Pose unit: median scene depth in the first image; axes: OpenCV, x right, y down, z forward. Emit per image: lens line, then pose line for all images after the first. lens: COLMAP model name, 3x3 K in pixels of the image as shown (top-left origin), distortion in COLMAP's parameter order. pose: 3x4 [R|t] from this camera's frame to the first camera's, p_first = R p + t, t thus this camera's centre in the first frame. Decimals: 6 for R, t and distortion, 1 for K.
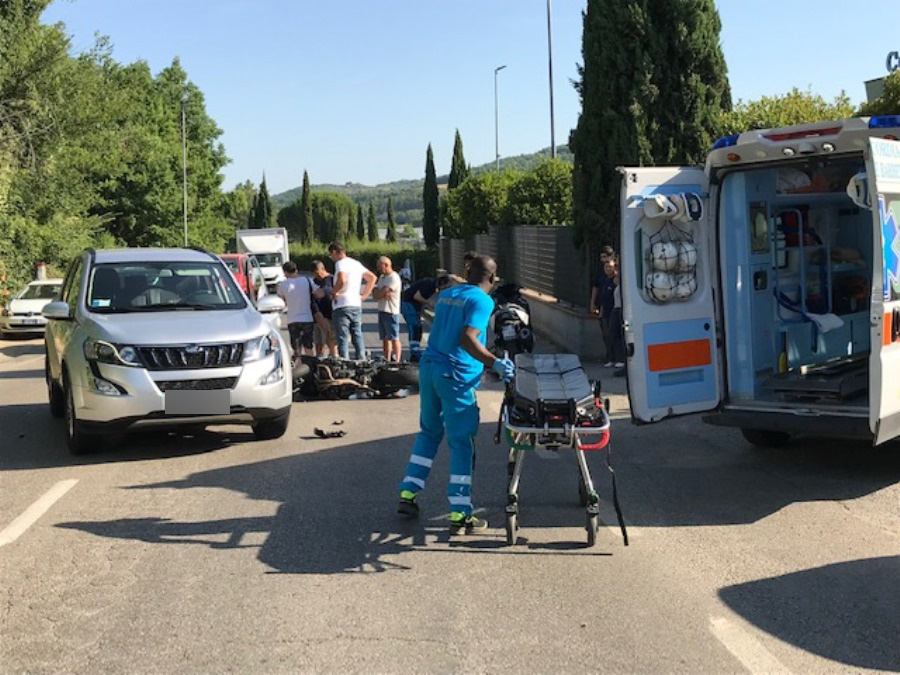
lens RADIAL K [[1087.2, 0, 450.0], [0, 1087.2, 337.5], [0, 0, 1]] dist [0.013902, -0.003248]
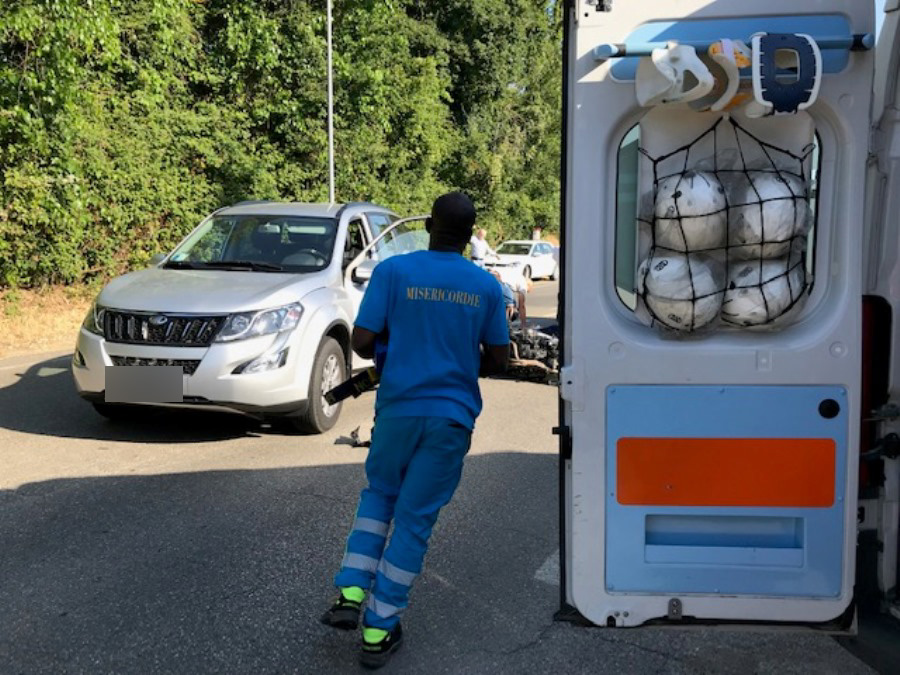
lens RADIAL K [[722.8, 0, 450.0], [0, 722.8, 337.5], [0, 0, 1]] dist [0.003193, -0.000572]
pose [[0.816673, 0.116404, -0.565239, 0.183468], [-0.073442, 0.992446, 0.098271, -0.033543], [0.572408, -0.038743, 0.819053, 0.496901]]
